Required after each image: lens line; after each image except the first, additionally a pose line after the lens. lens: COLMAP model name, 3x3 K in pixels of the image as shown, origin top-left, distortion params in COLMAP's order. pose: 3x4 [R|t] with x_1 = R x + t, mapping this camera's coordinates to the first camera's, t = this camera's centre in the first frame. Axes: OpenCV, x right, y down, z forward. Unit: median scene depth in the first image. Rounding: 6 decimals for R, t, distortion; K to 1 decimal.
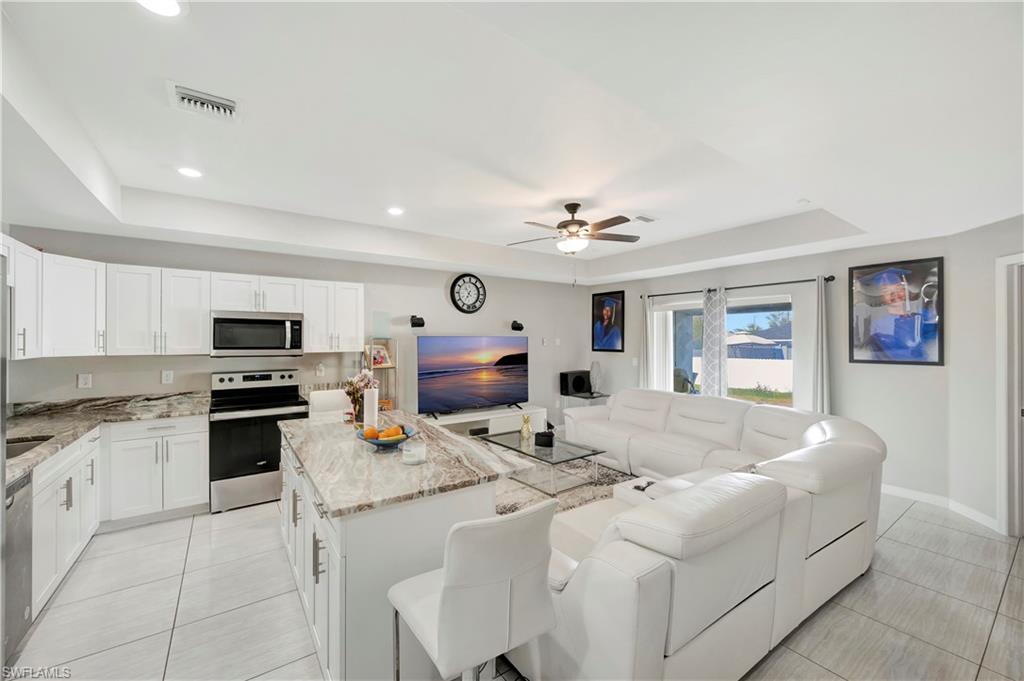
lens RADIAL K [[410.5, 0, 512.0], [0, 410.5, 340.5], [0, 0, 1]] dist [0.018123, -0.000094]
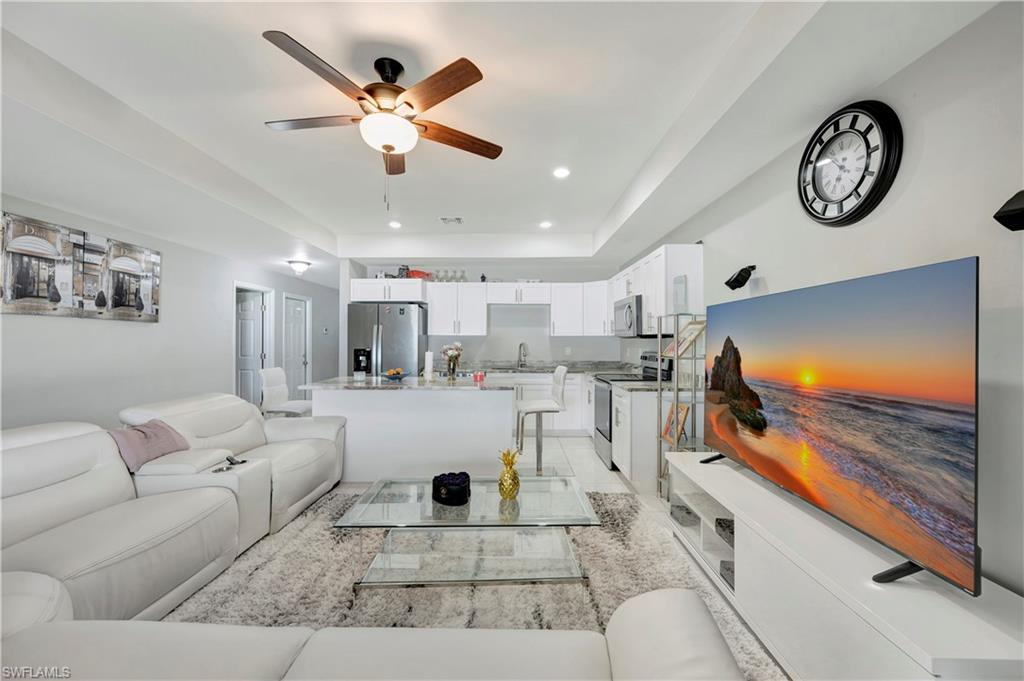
lens RADIAL K [[406.5, 0, 519.0], [0, 406.5, 353.8], [0, 0, 1]] dist [0.033272, 0.000112]
pose [[-0.577220, 0.026605, -0.816155, 0.348613], [-0.004404, 0.999353, 0.035692, 0.031638], [0.816576, 0.024196, -0.576730, 1.000208]]
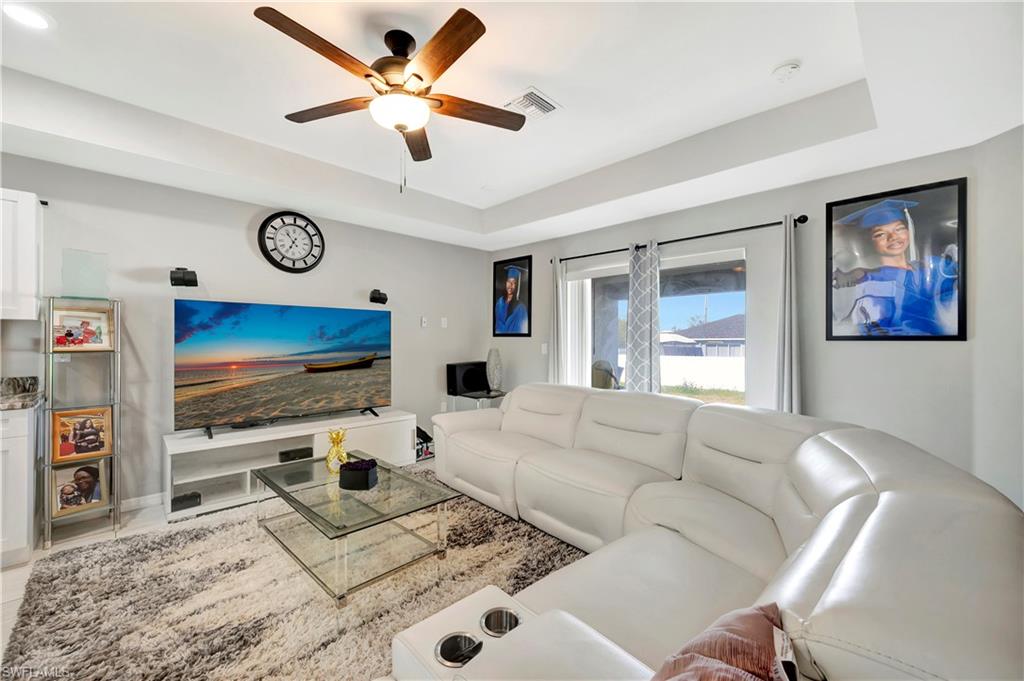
lens RADIAL K [[410.5, 0, 512.0], [0, 410.5, 340.5], [0, 0, 1]] dist [0.018123, -0.000094]
pose [[0.988227, 0.004685, 0.152923, 0.141536], [-0.004417, 0.999988, -0.002091, 0.043055], [-0.152931, 0.001391, 0.988236, 0.299021]]
